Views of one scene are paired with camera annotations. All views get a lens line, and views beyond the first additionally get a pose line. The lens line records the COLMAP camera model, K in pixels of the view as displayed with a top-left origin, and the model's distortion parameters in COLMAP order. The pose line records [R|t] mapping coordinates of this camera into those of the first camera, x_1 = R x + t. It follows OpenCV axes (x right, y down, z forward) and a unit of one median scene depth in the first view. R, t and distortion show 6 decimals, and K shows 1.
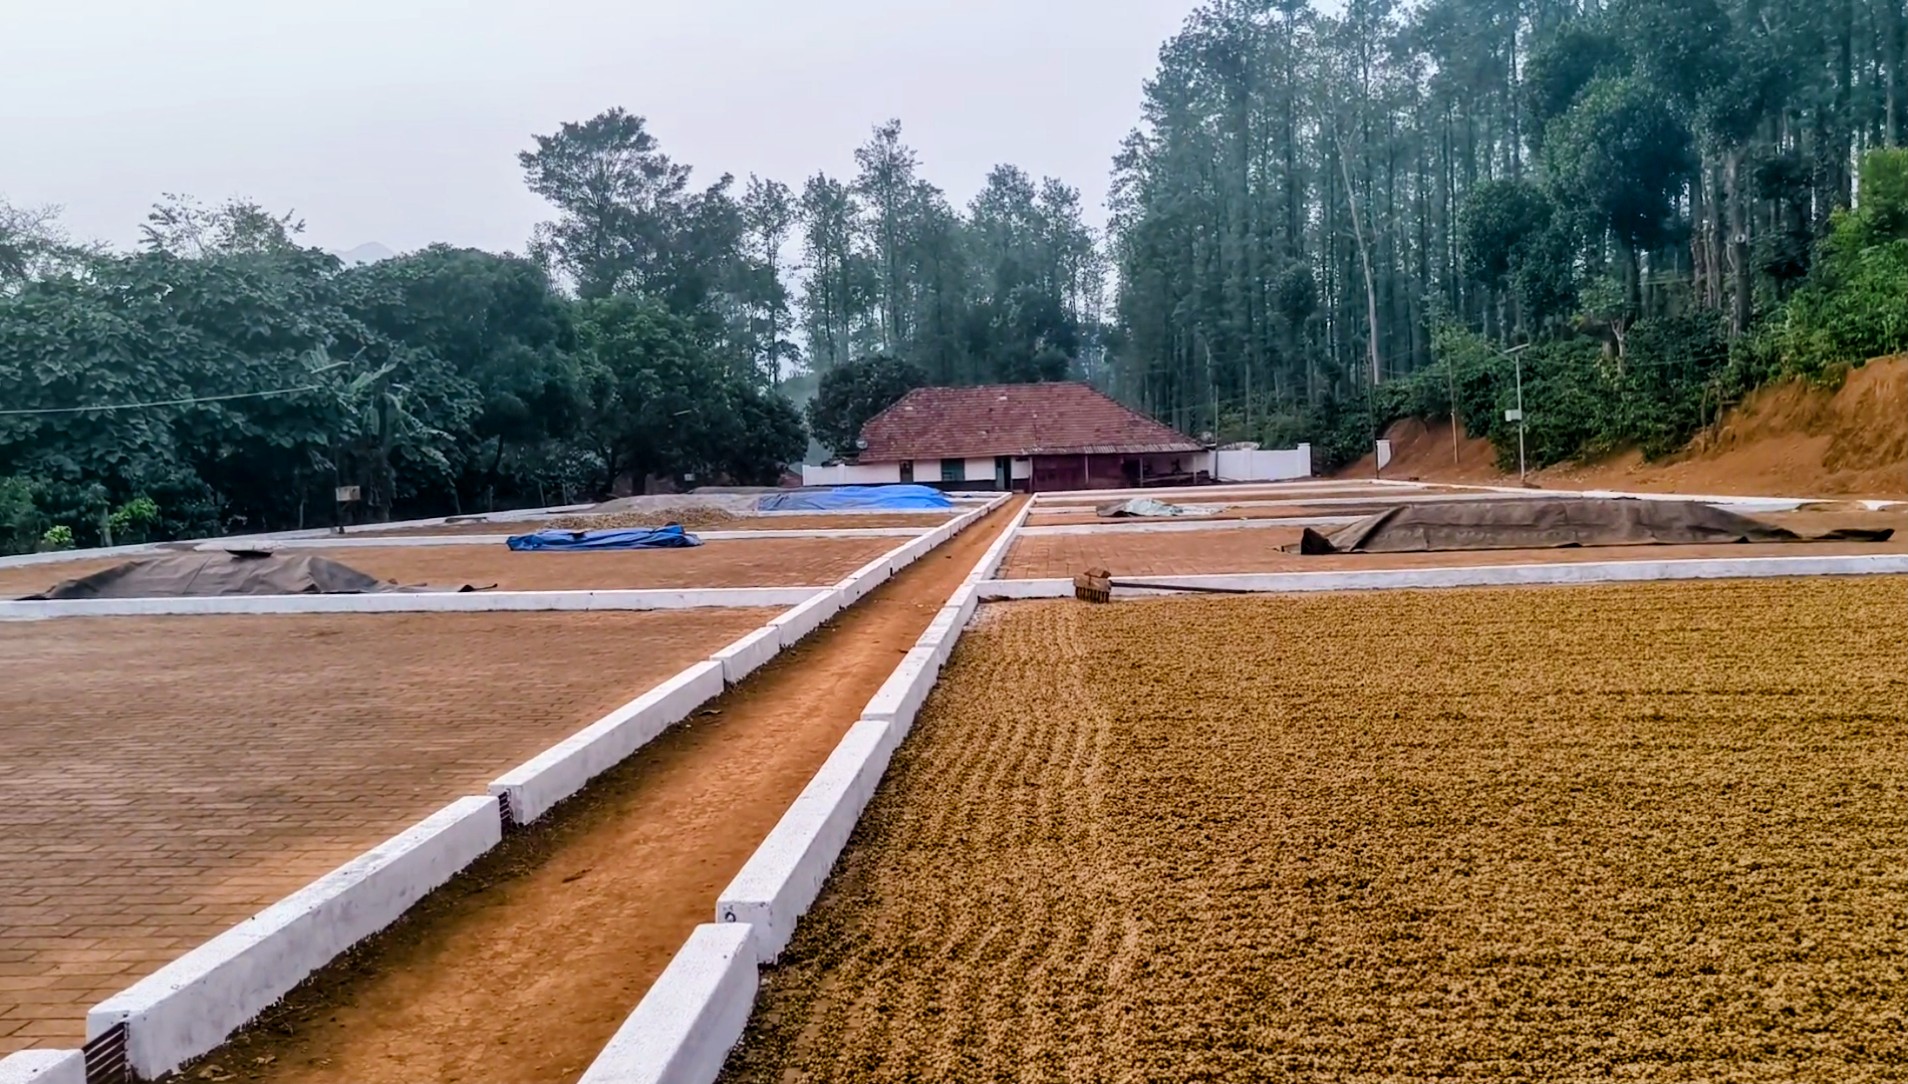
lens RADIAL K [[1669.5, 0, 954.0], [0, 1669.5, 542.0], [0, 0, 1]] dist [0.010458, 0.006836]
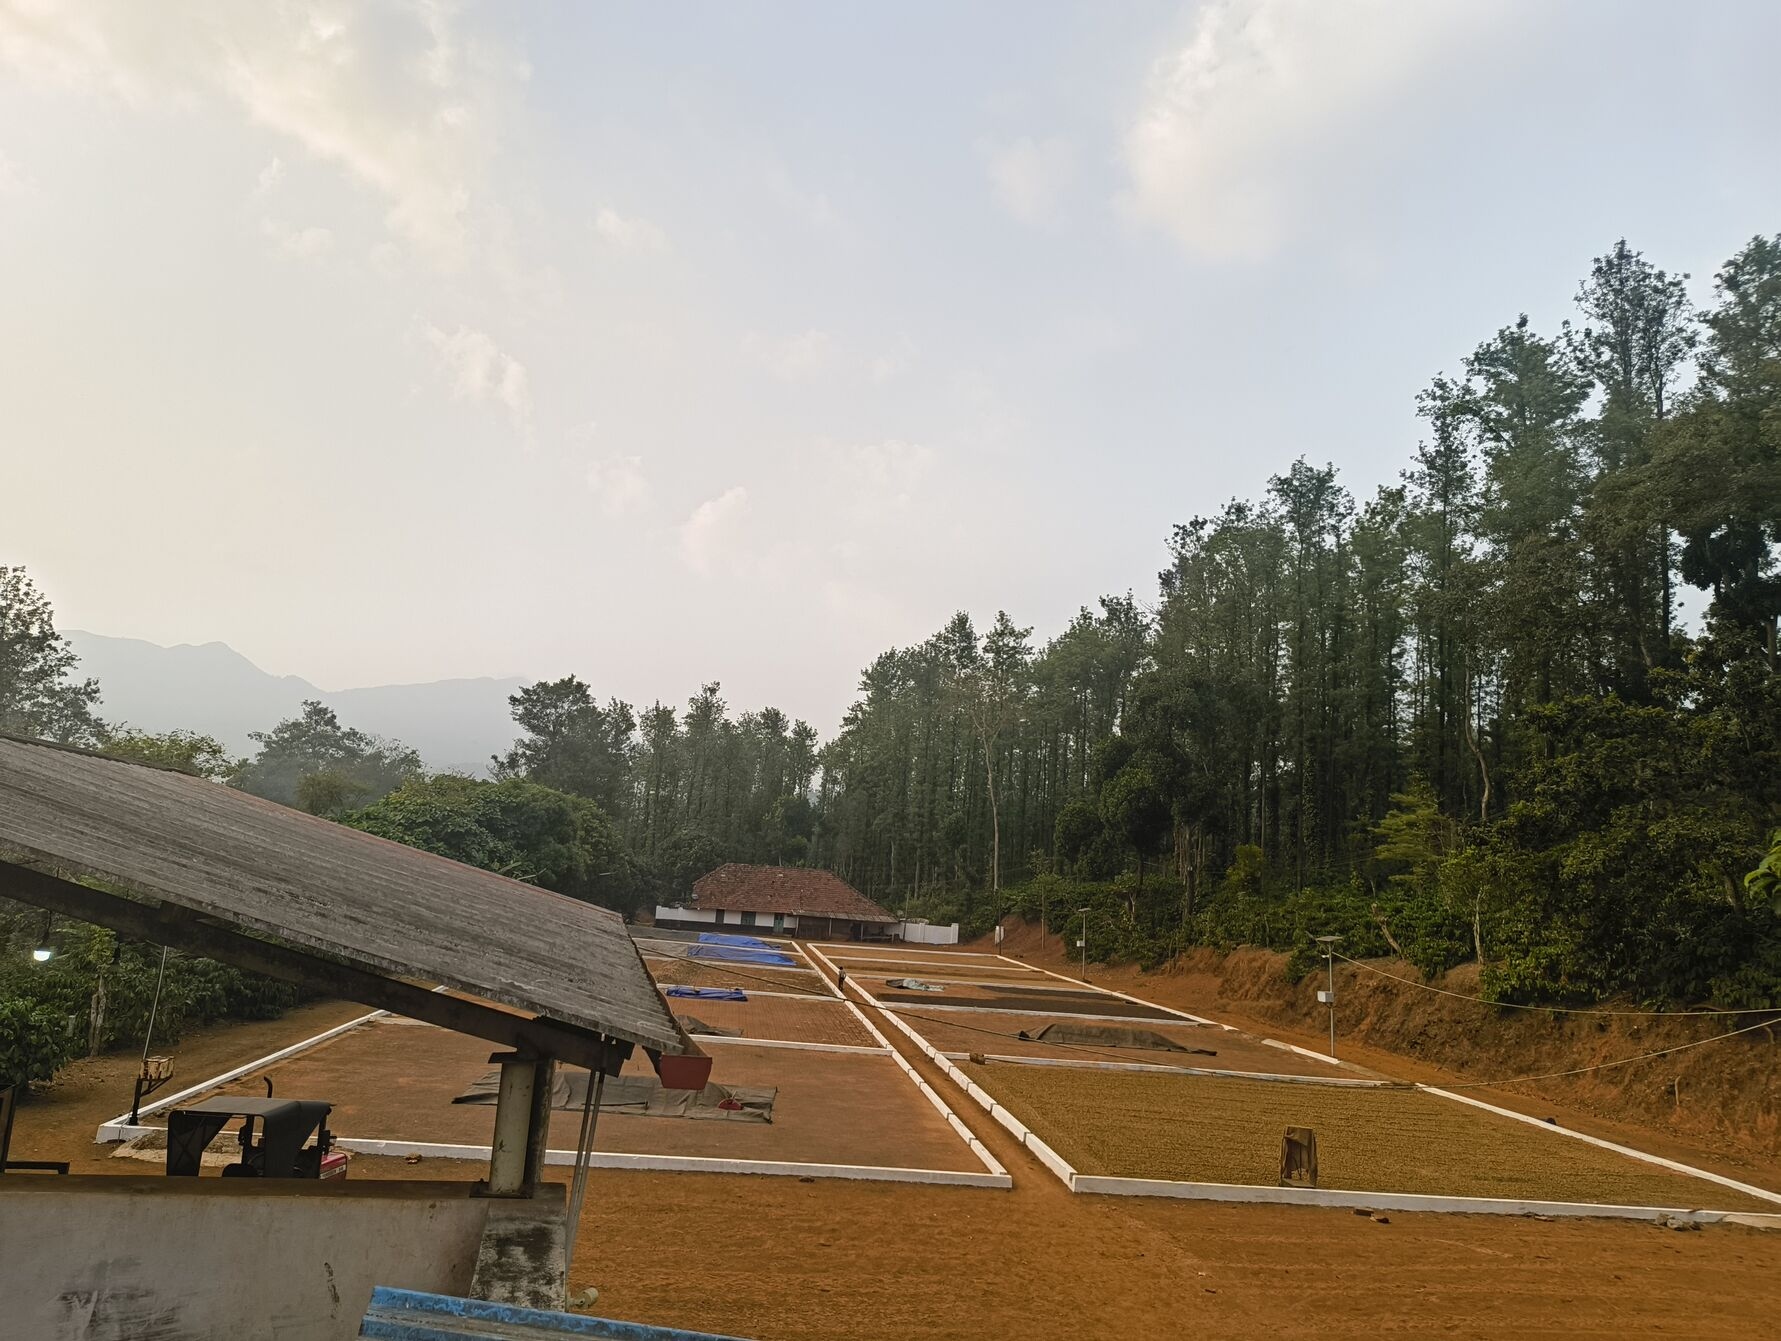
lens RADIAL K [[1231.5, 0, 890.5], [0, 1231.5, 670.5], [0, 0, 1]] dist [0.016072, 0.001564]
pose [[0.976385, 0.136241, 0.167661, -0.101313], [-0.097943, 0.970894, -0.218568, -0.028576], [-0.192559, 0.196985, 0.961311, -0.247392]]
